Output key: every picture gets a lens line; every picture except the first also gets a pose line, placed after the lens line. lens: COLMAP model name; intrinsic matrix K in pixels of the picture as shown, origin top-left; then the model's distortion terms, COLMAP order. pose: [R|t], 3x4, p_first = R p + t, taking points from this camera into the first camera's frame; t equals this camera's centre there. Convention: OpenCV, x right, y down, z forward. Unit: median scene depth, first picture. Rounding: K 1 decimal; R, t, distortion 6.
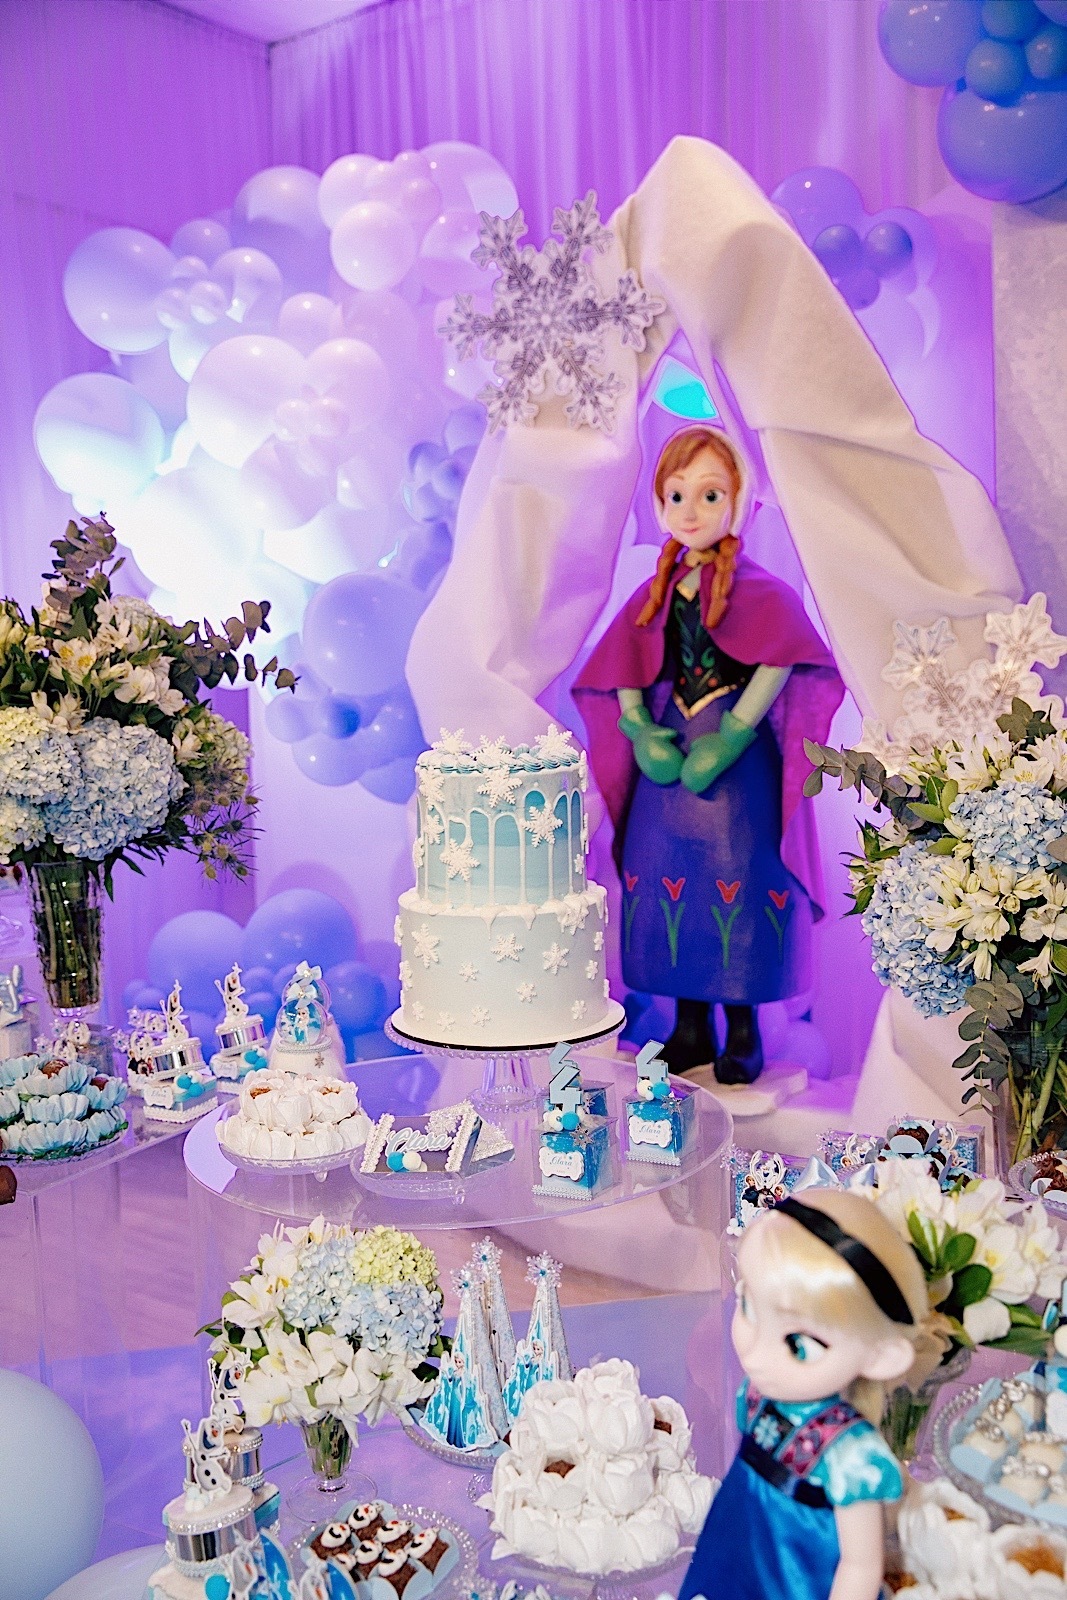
lens RADIAL K [[1530.0, 0, 533.5], [0, 1530.0, 800.0], [0, 0, 1]] dist [-0.003974, 0.023958]
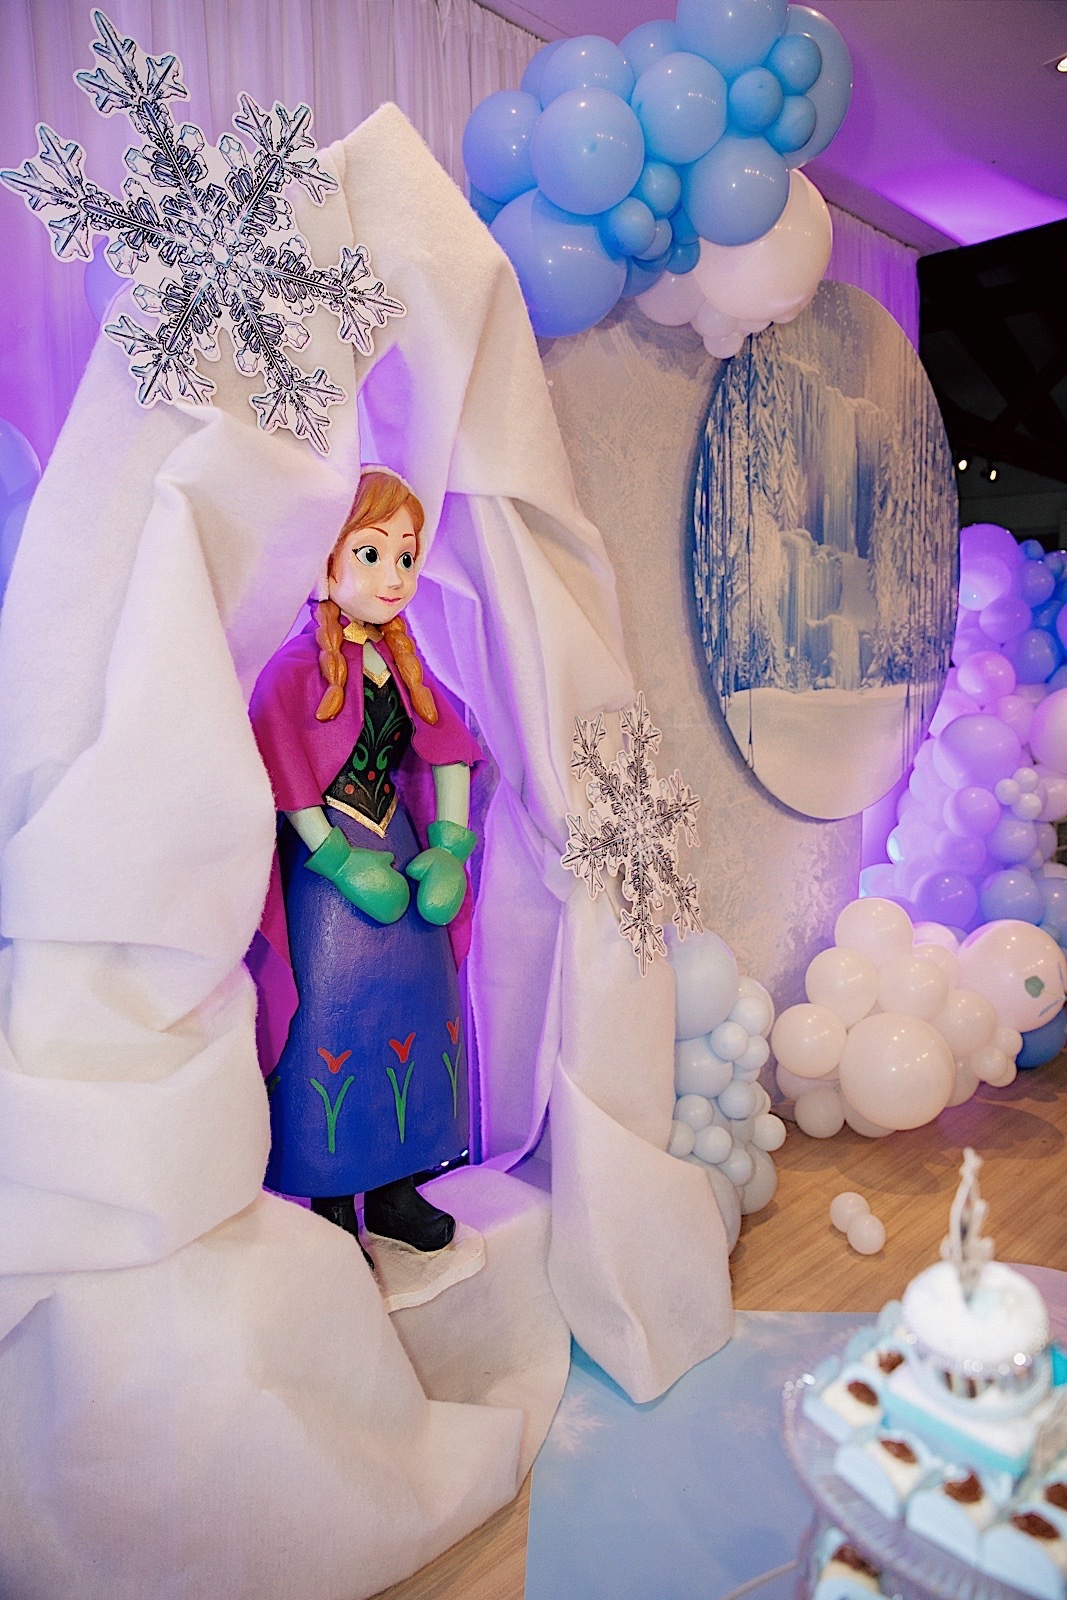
lens RADIAL K [[1074.9, 0, 532.0], [0, 1074.9, 801.4], [0, 0, 1]] dist [-0.115499, 0.083617]
pose [[0.199526, -0.093010, 0.975468, -0.437363], [0.088812, 0.993104, 0.076526, -0.109976], [-0.975860, 0.071364, 0.206410, 0.832978]]
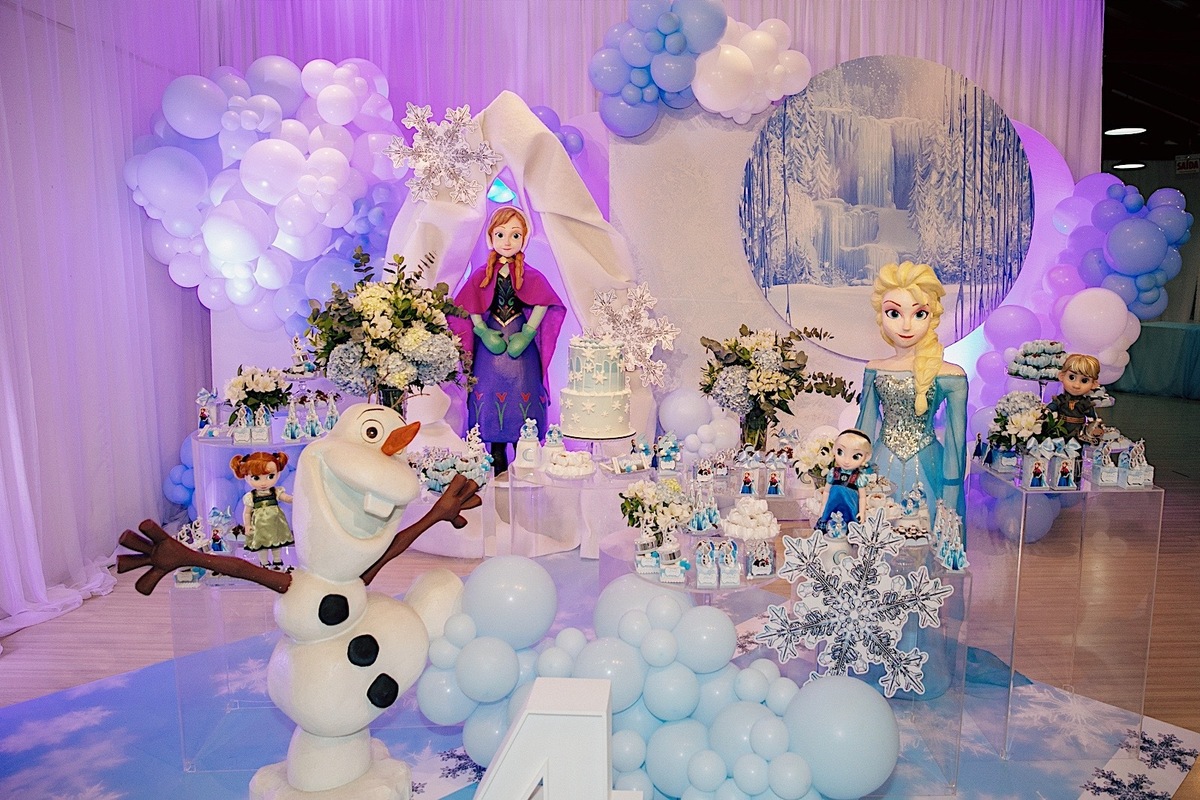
lens RADIAL K [[864.9, 0, 640.4], [0, 864.9, 380.6], [0, 0, 1]] dist [-0.120229, 0.094813]
pose [[0.811477, -0.037897, 0.583154, -0.536291], [0.027277, 0.999264, 0.026981, 0.000805], [-0.583747, -0.005988, 0.811913, -0.234793]]
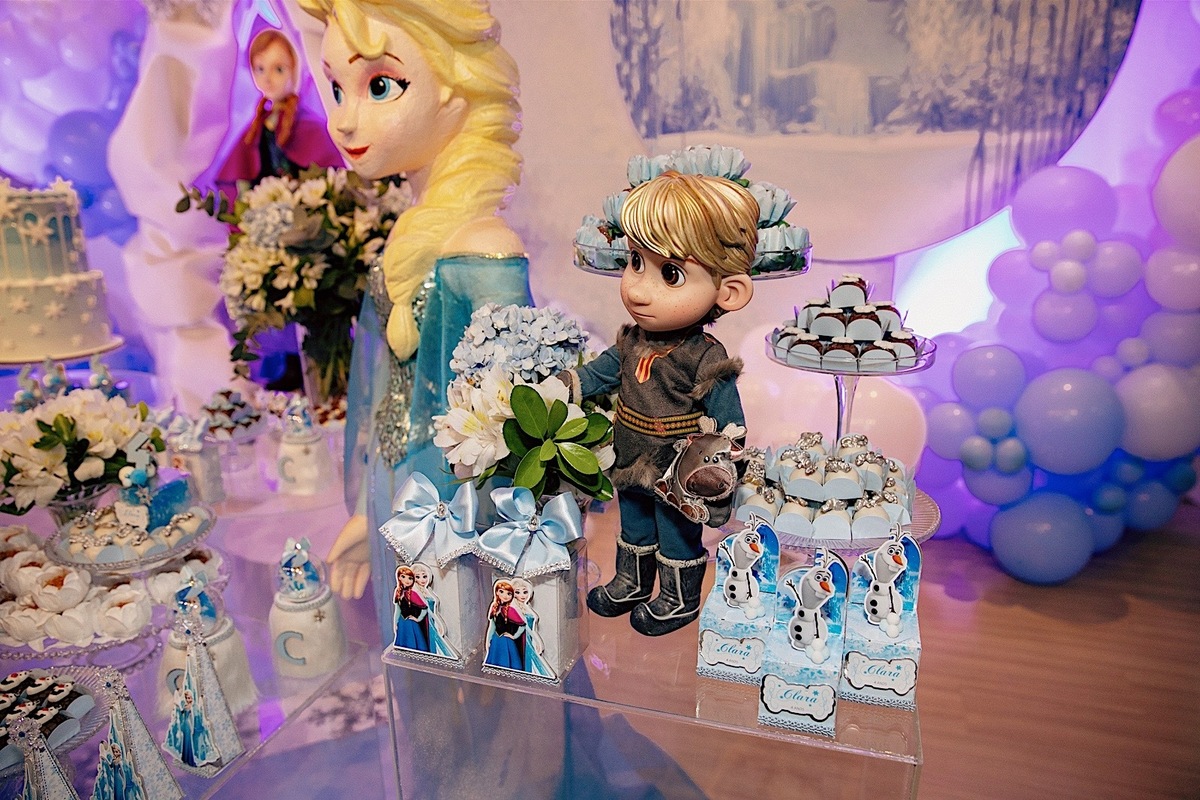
lens RADIAL K [[806.2, 0, 603.0], [0, 806.2, 394.3], [0, 0, 1]] dist [-0.115499, 0.083617]
pose [[0.952932, -0.042194, 0.300232, 0.186970], [-0.004437, 0.988222, 0.152965, 0.032639], [-0.303150, -0.147097, 0.941521, -0.018815]]
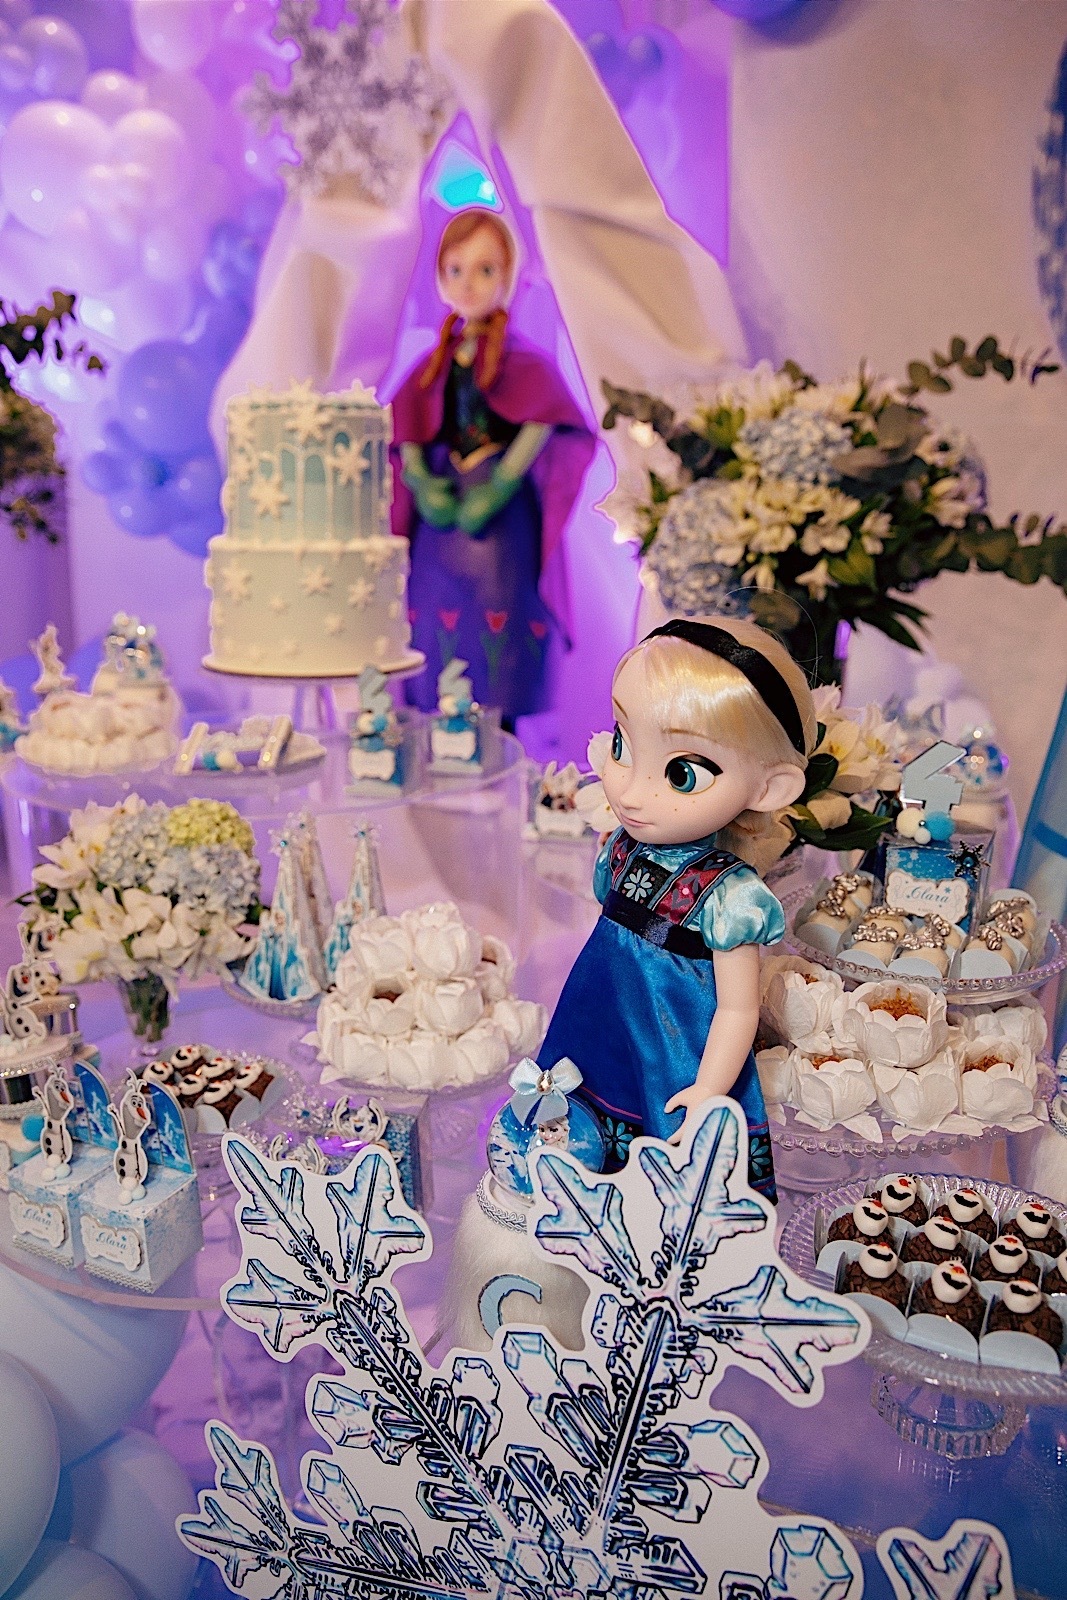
lens RADIAL K [[1204.4, 0, 533.5], [0, 1204.4, 800.0], [0, 0, 1]] dist [-0.093898, 0.091534]
pose [[0.983605, -0.006485, 0.180222, -0.010277], [-0.018186, 0.990692, 0.134905, 0.071557], [-0.179420, -0.135971, 0.974331, 0.085379]]
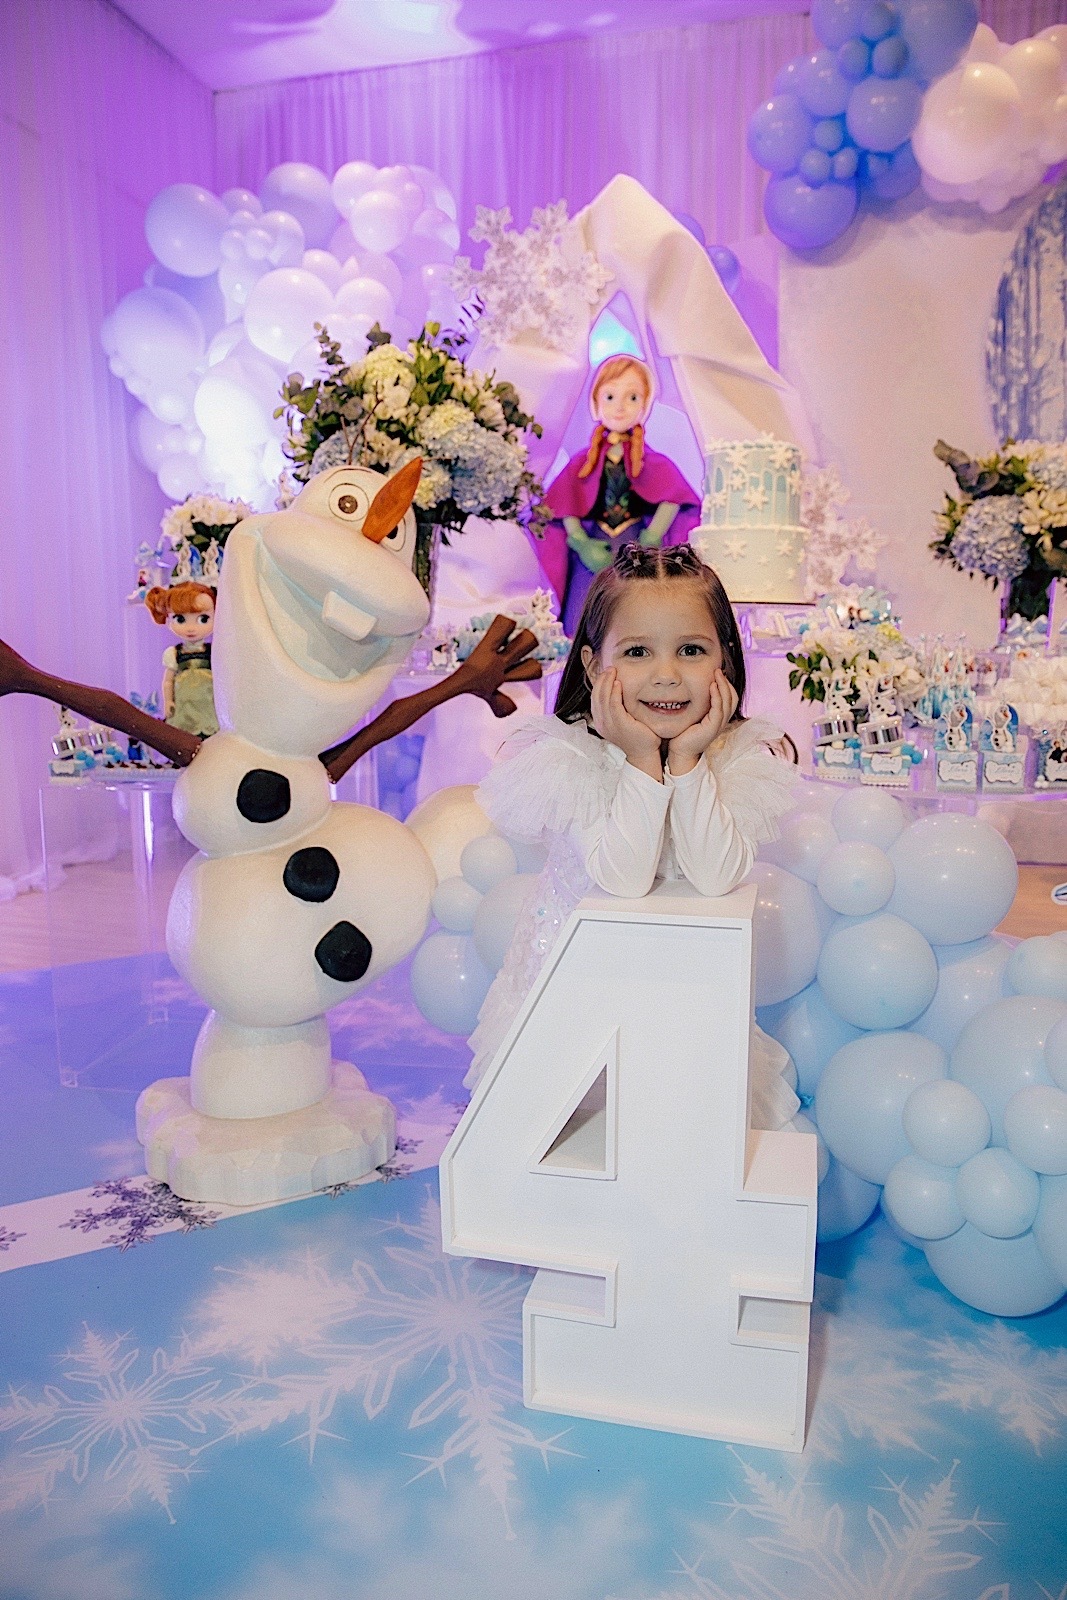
lens RADIAL K [[1103.8, 0, 533.5], [0, 1103.8, 800.0], [0, 0, 1]] dist [-0.116111, 0.080637]
pose [[0.931234, -0.018443, 0.363955, -0.410685], [0.005781, 0.999340, 0.035849, 0.185927], [-0.364377, -0.031280, 0.930726, -0.044532]]
